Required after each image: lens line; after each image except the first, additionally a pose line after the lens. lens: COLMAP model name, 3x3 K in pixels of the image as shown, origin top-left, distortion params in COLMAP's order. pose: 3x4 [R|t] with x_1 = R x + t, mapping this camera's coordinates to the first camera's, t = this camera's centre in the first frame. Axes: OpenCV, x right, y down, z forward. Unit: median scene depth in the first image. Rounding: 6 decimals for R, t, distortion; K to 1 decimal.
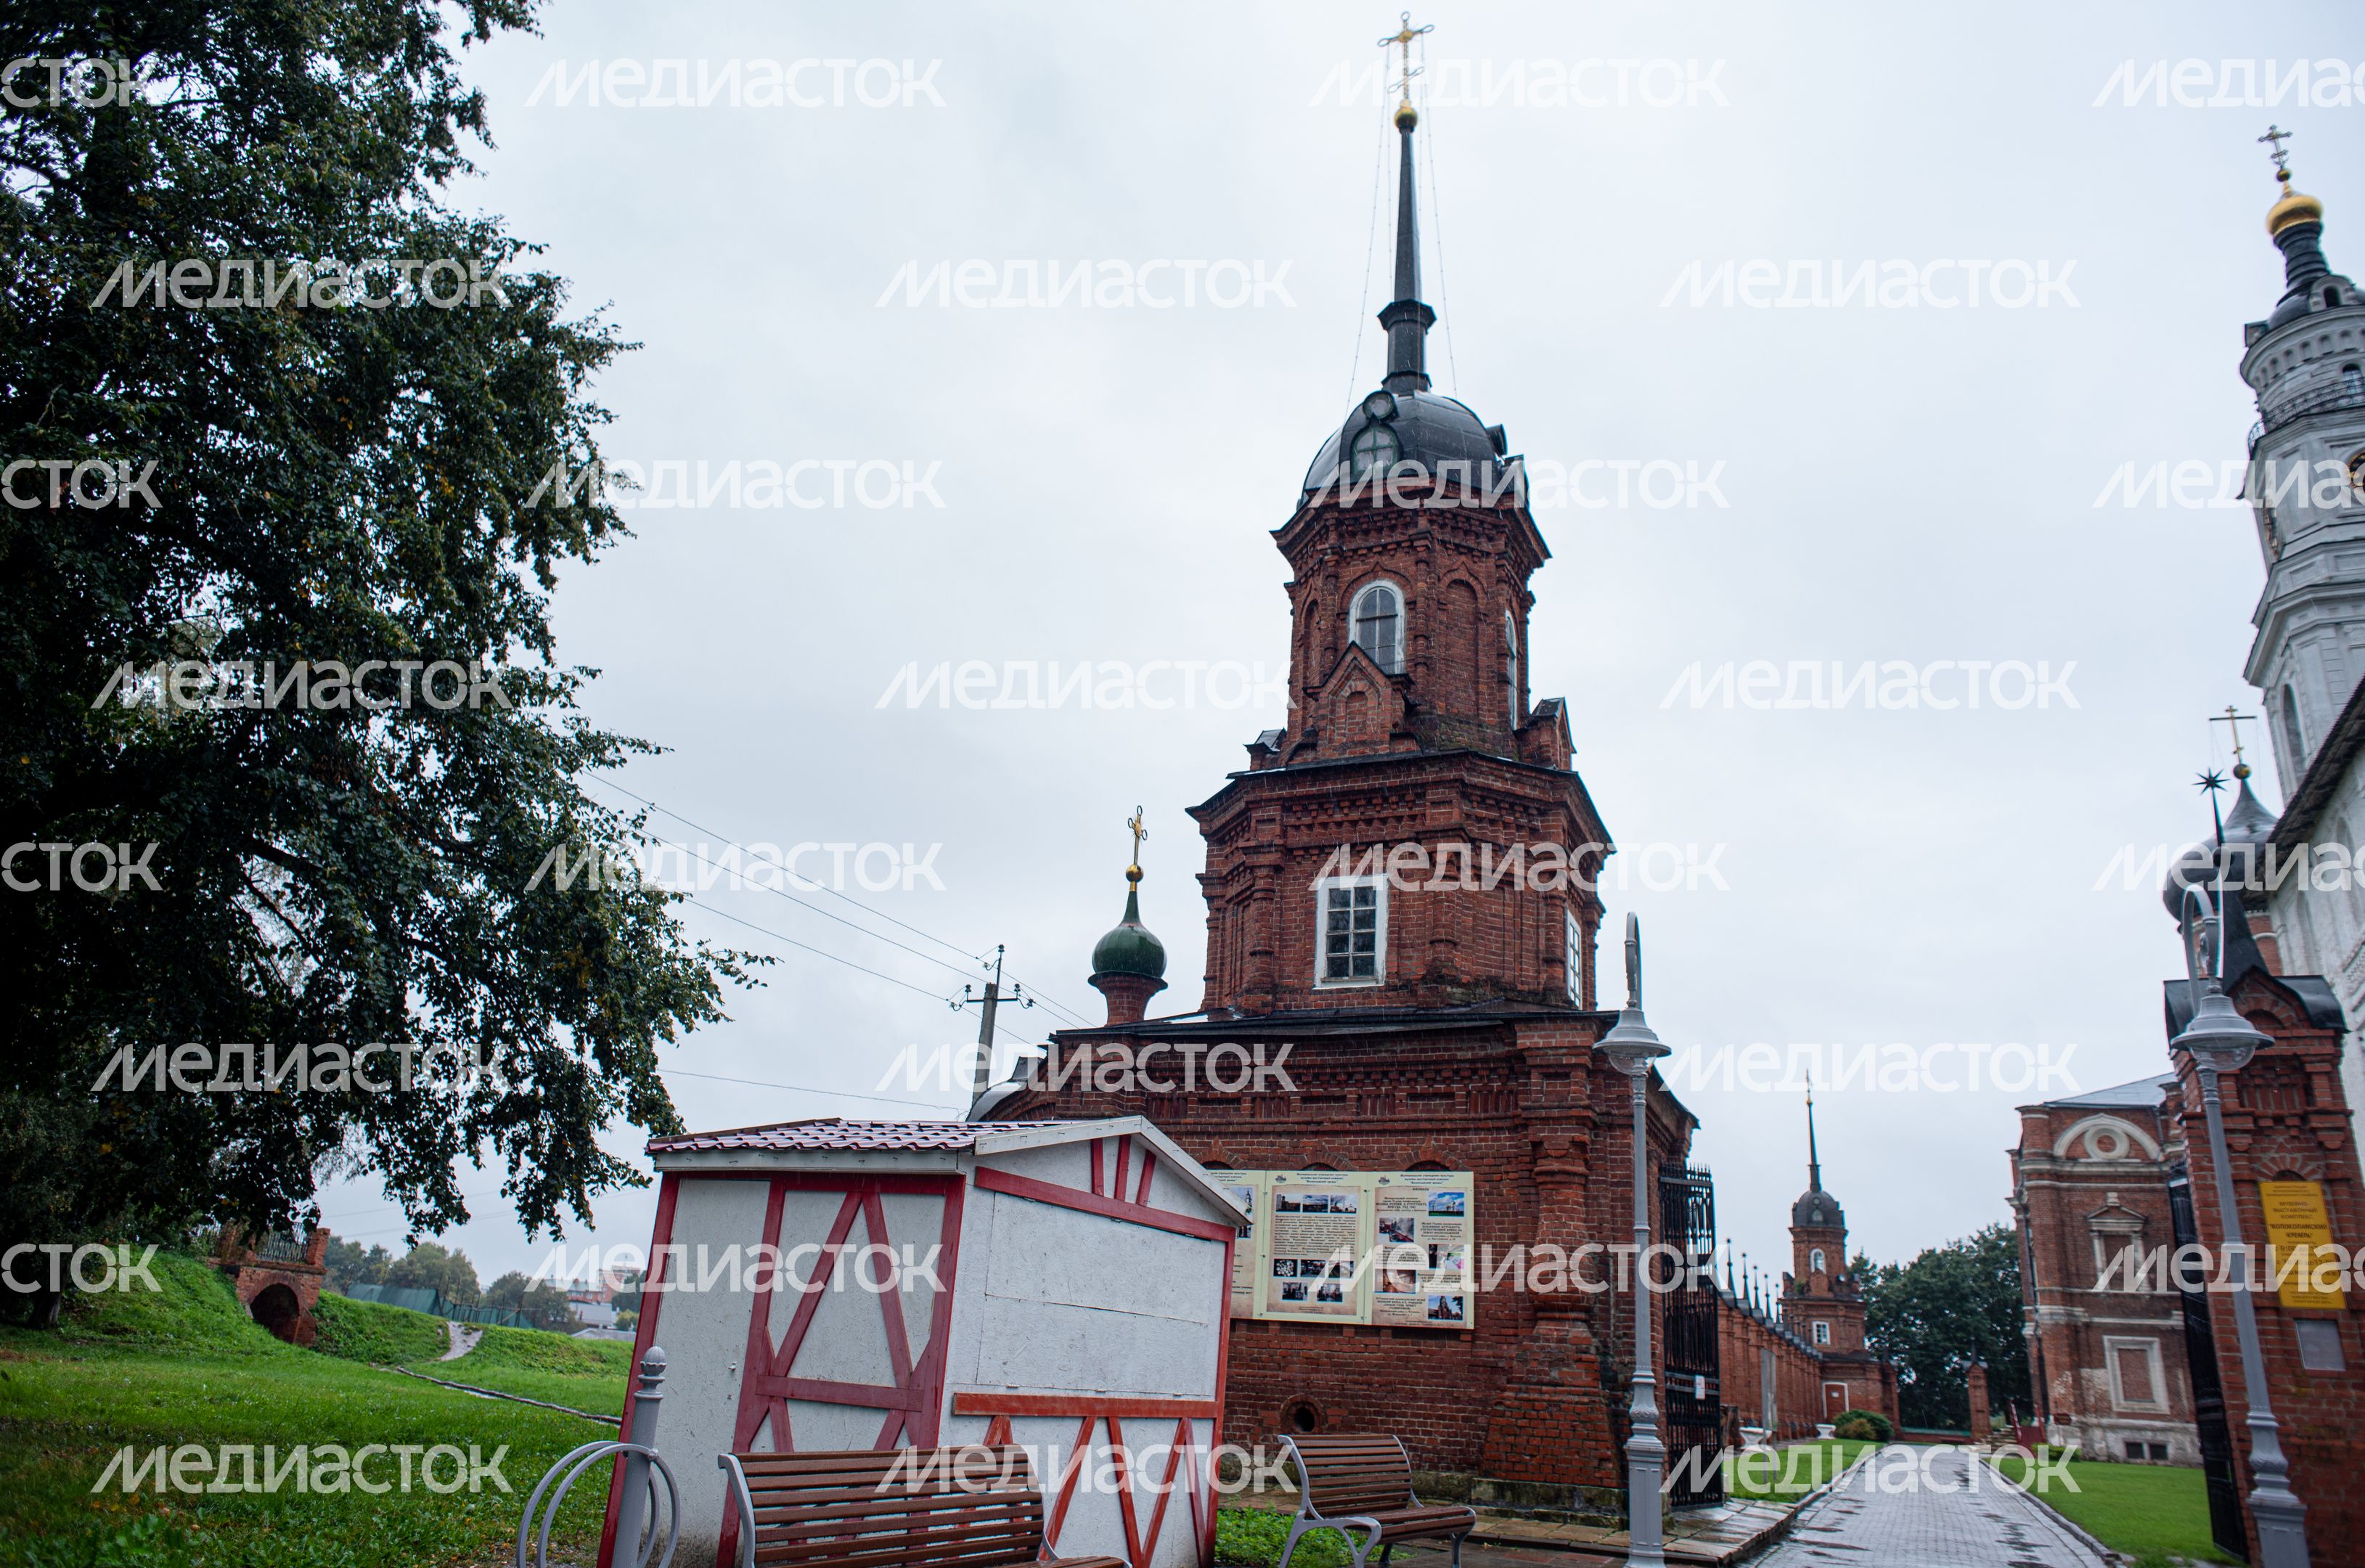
lens RADIAL K [[1606.0, 0, 1183.4], [0, 1606.0, 773.9], [0, 0, 1]] dist [-0.087250, 0.075545]
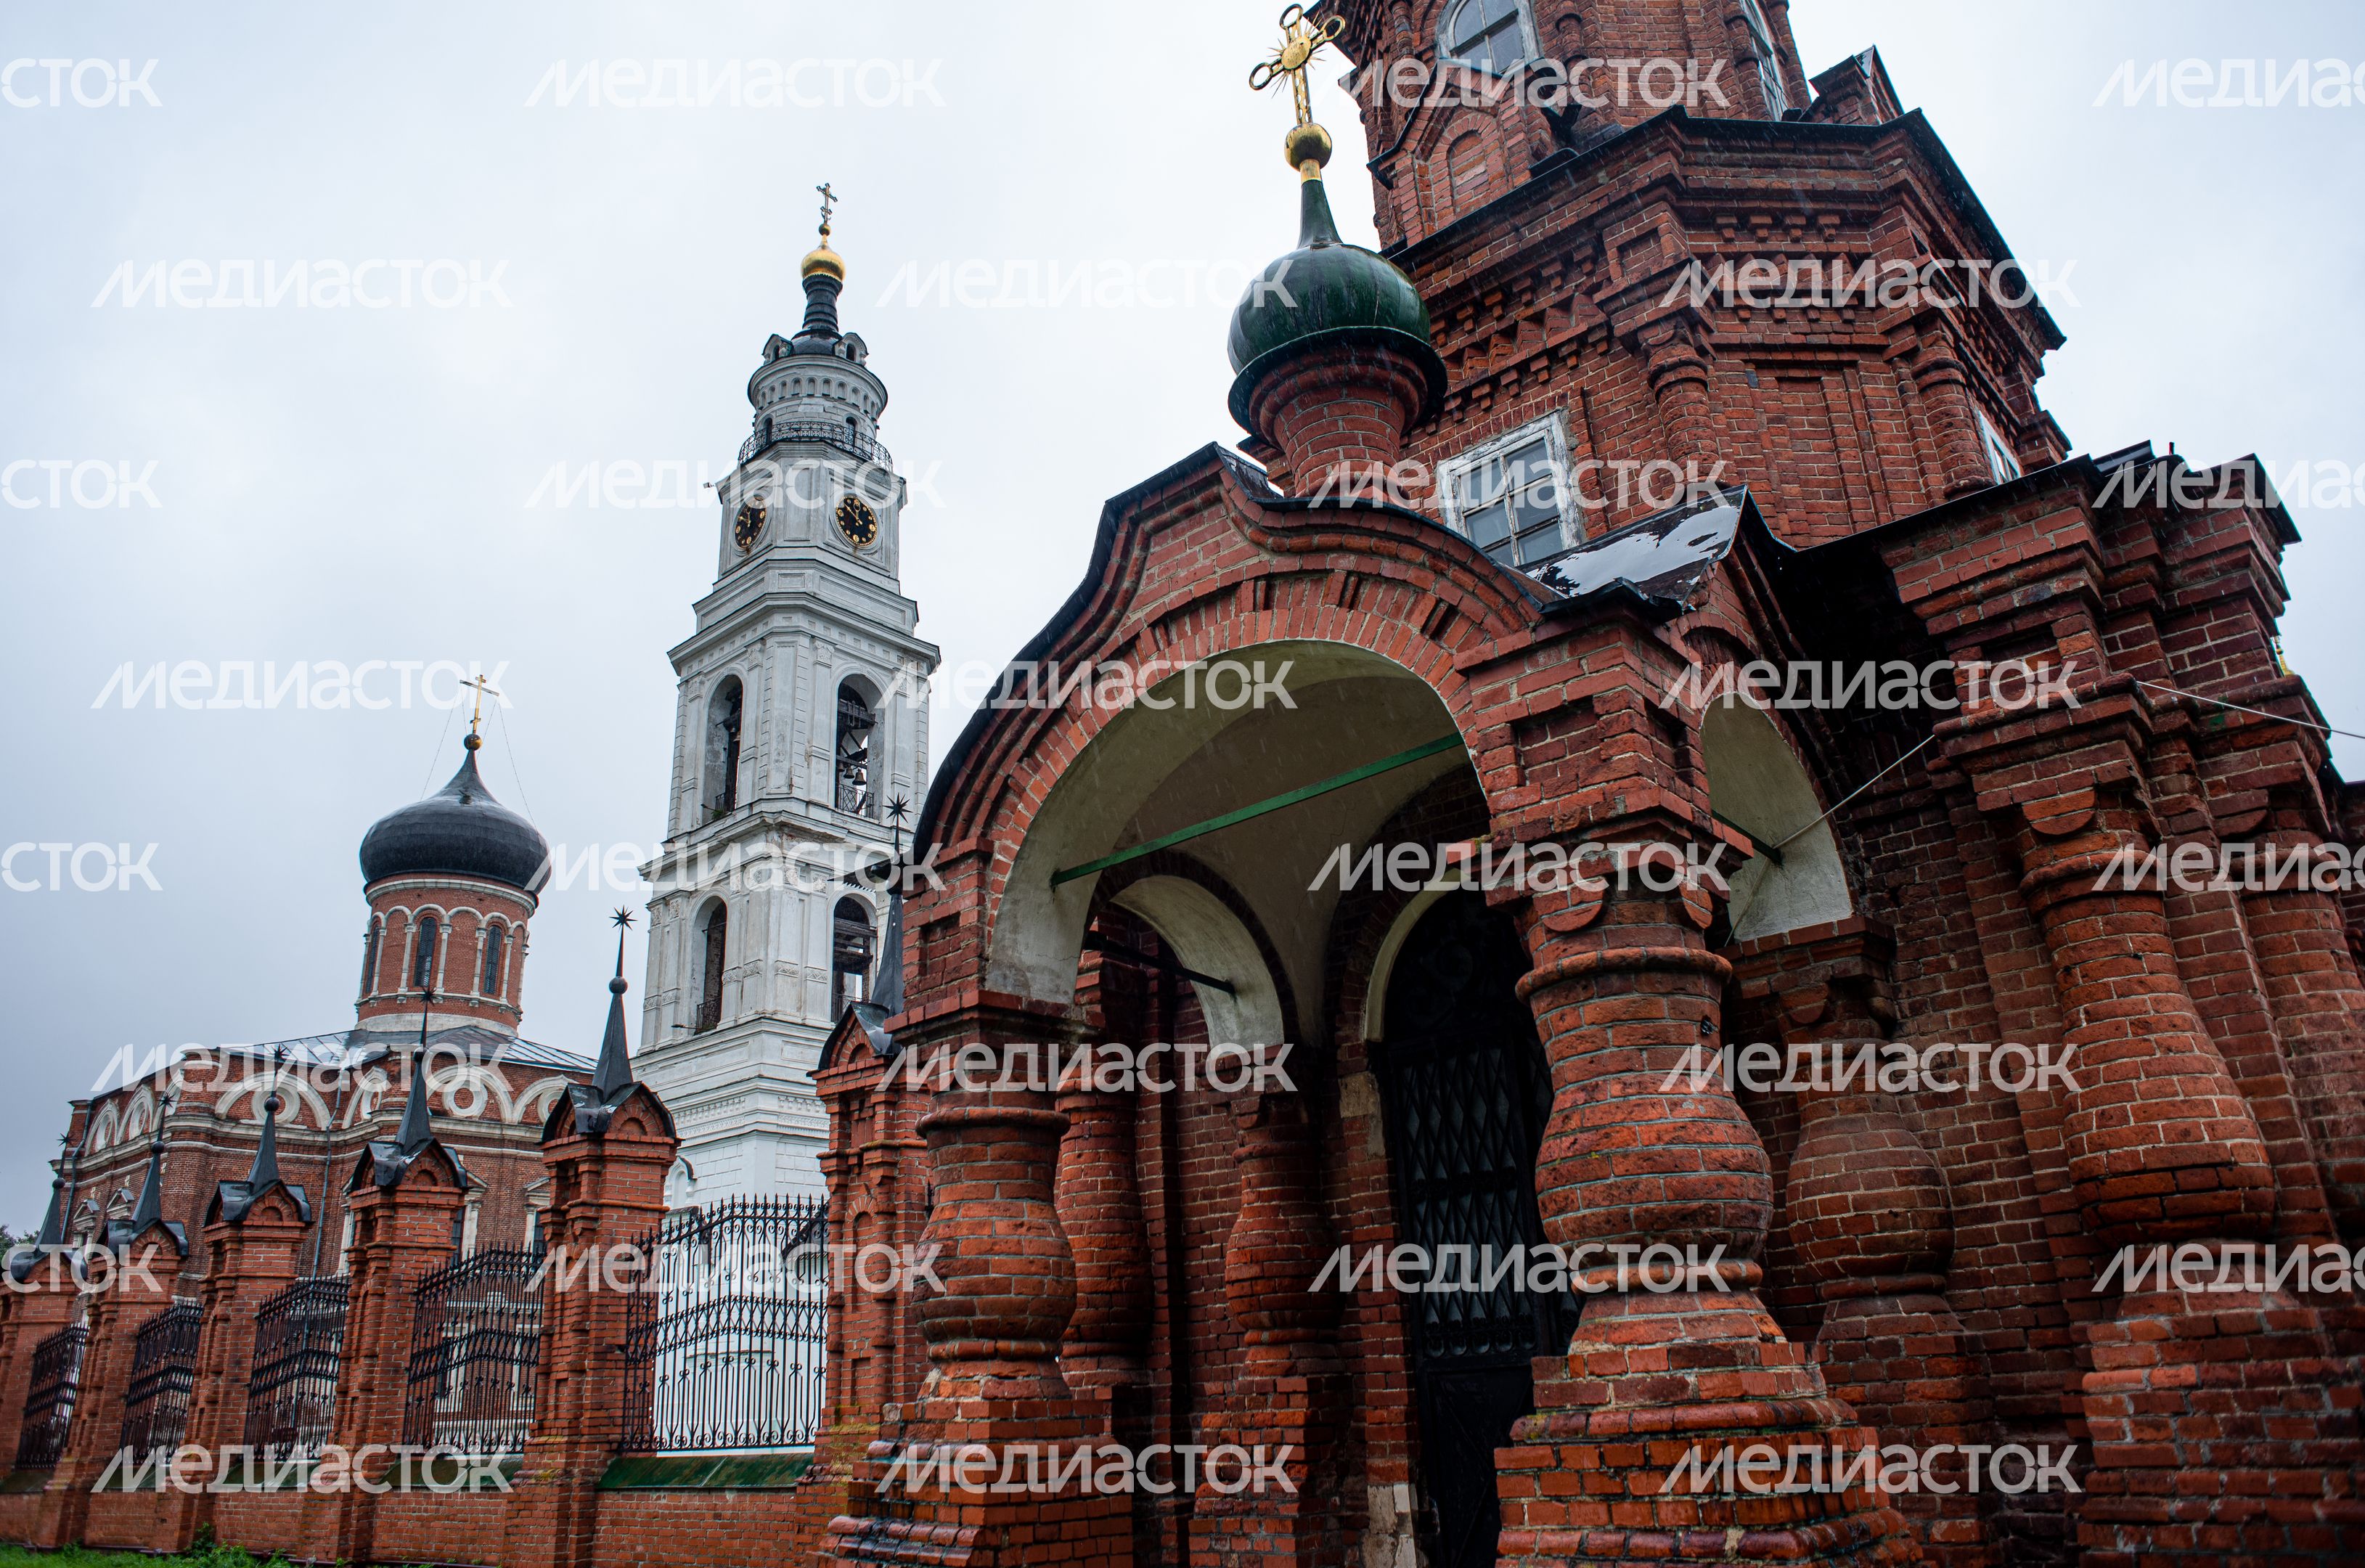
lens RADIAL K [[1633.4, 0, 1166.0], [0, 1633.4, 763.2], [0, 0, 1]] dist [-0.088369, 0.077611]
pose [[0.296557, 0.278797, 0.913415, -0.137424], [-0.283152, 0.939103, -0.194707, 0.113013], [-0.912074, -0.200894, 0.357440, 0.344896]]
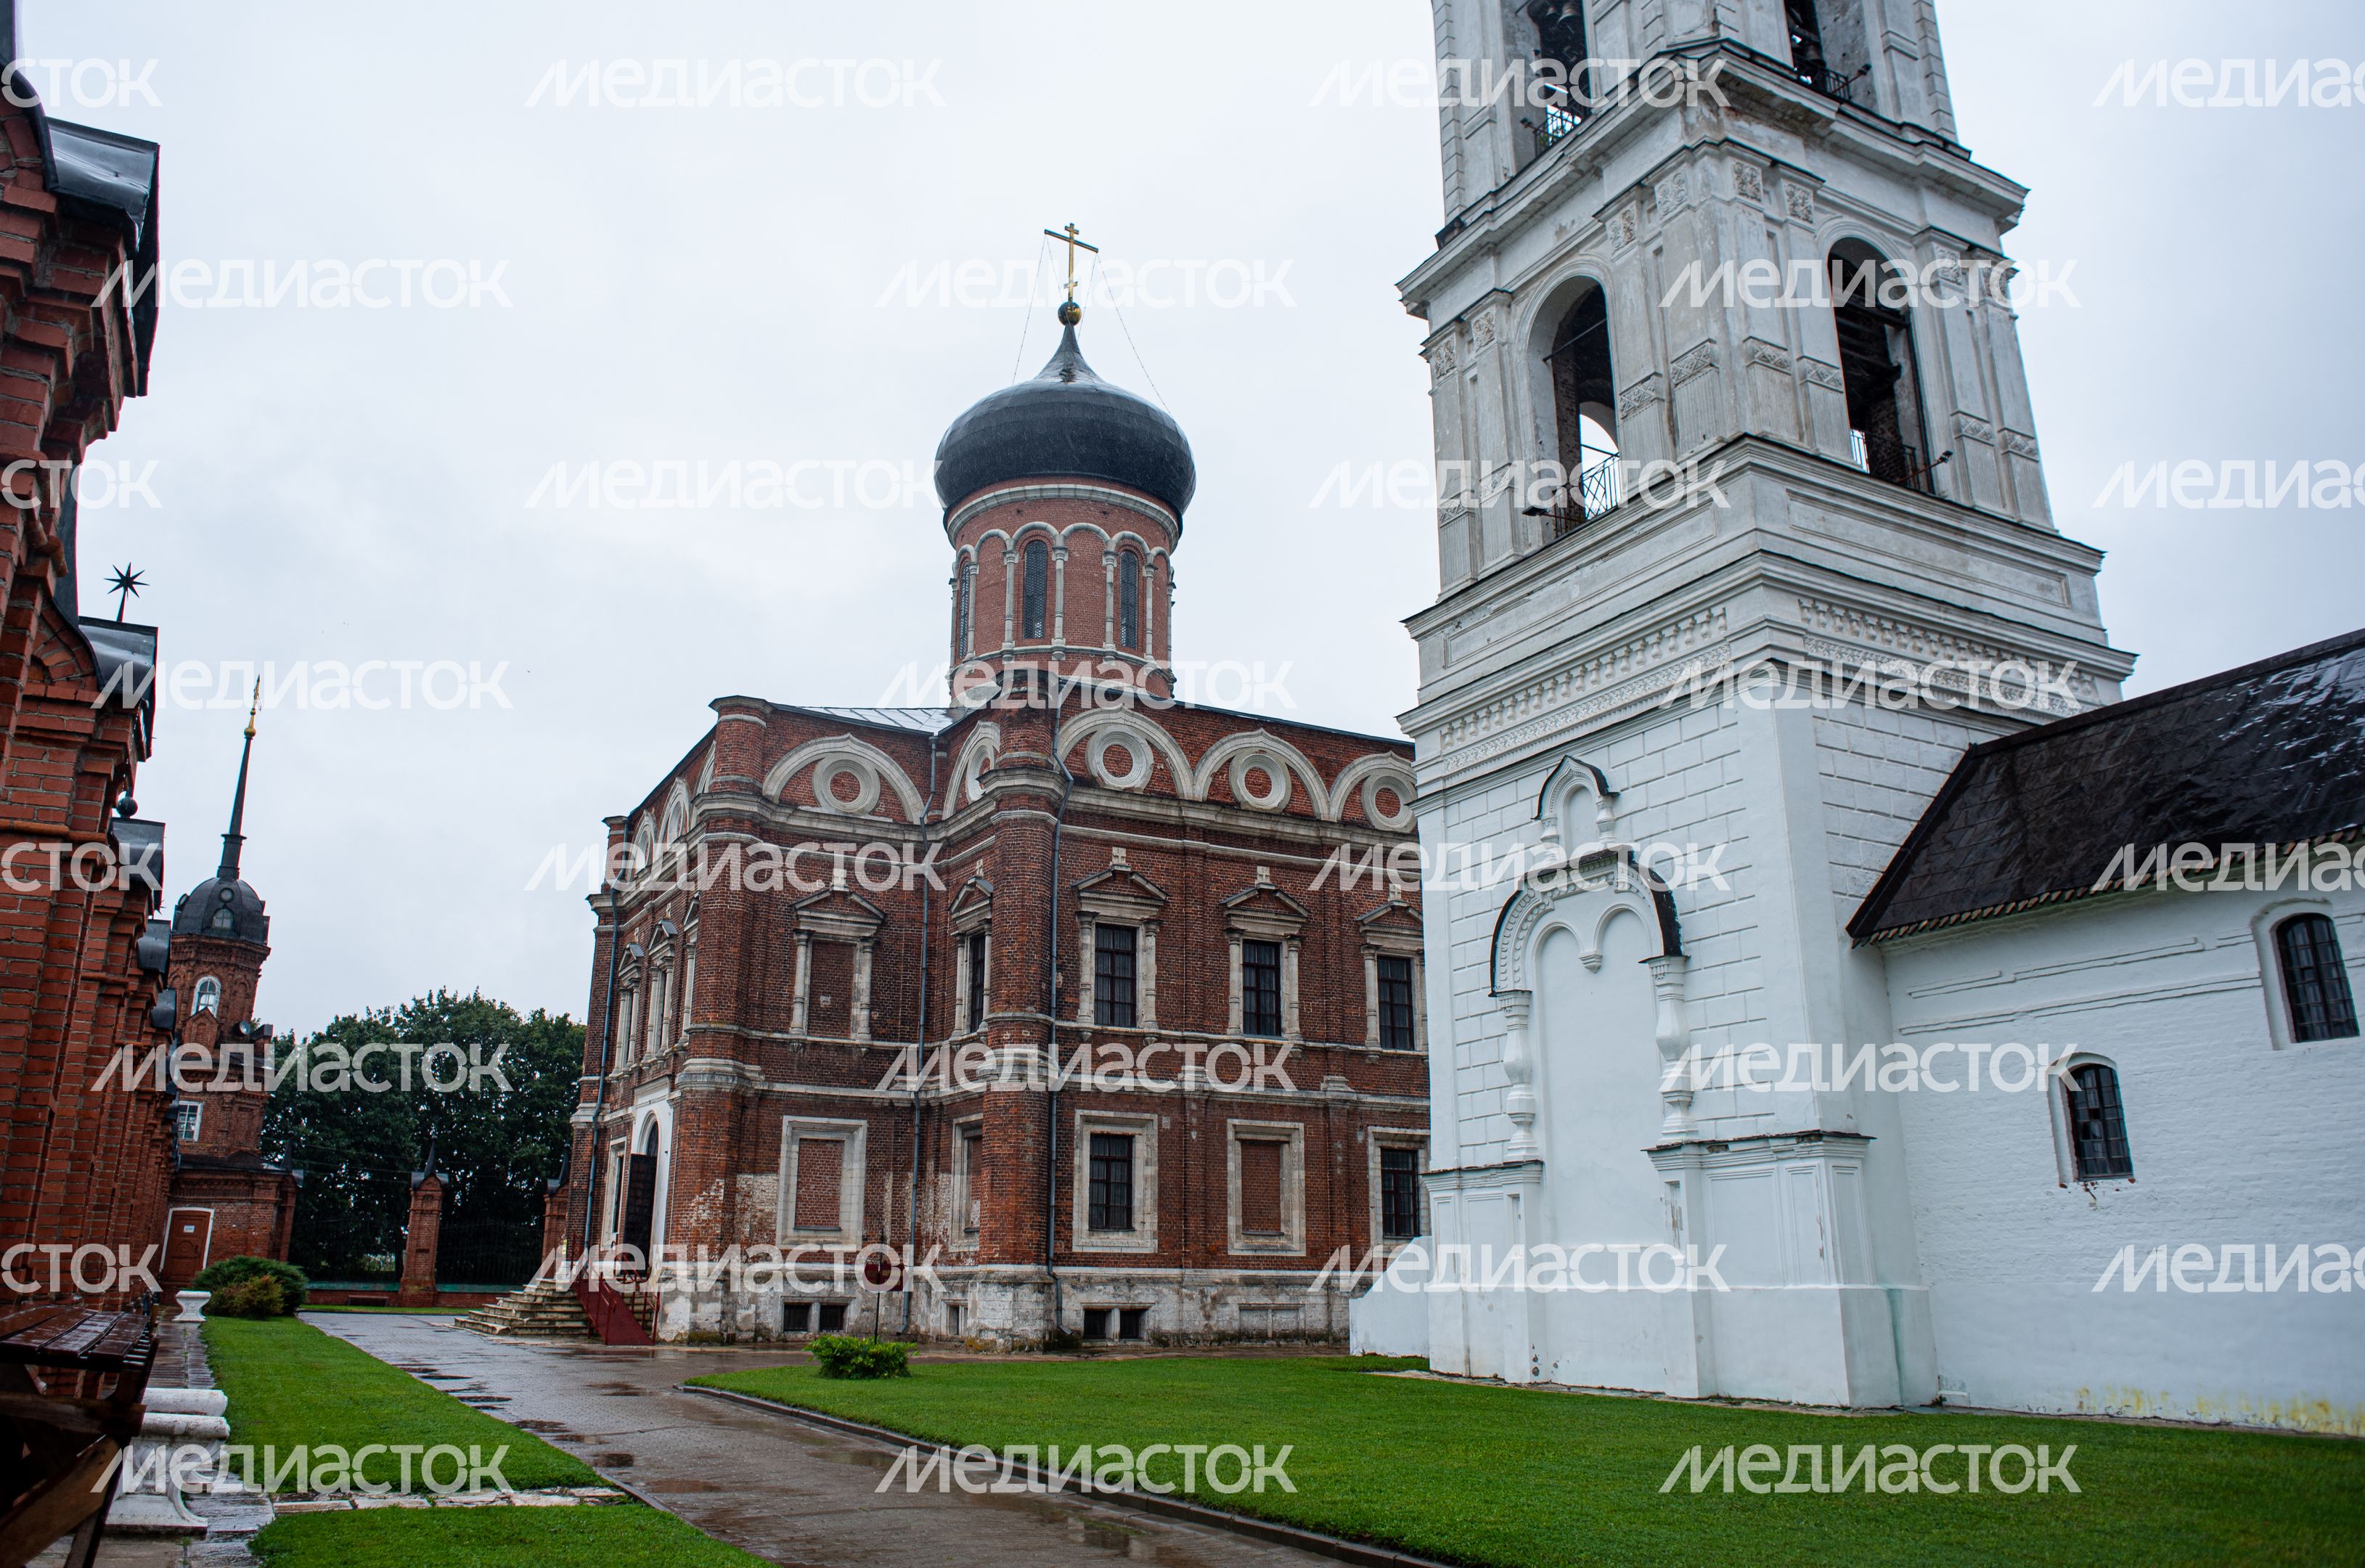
lens RADIAL K [[1740.2, 0, 1105.0], [0, 1740.2, 744.4], [0, 0, 1]] dist [-0.094402, 0.093191]
pose [[0.626785, 0.176339, 0.758977, 0.211053], [-0.252759, 0.967396, -0.016027, 0.251753], [-0.737057, -0.181793, 0.650921, 0.644423]]
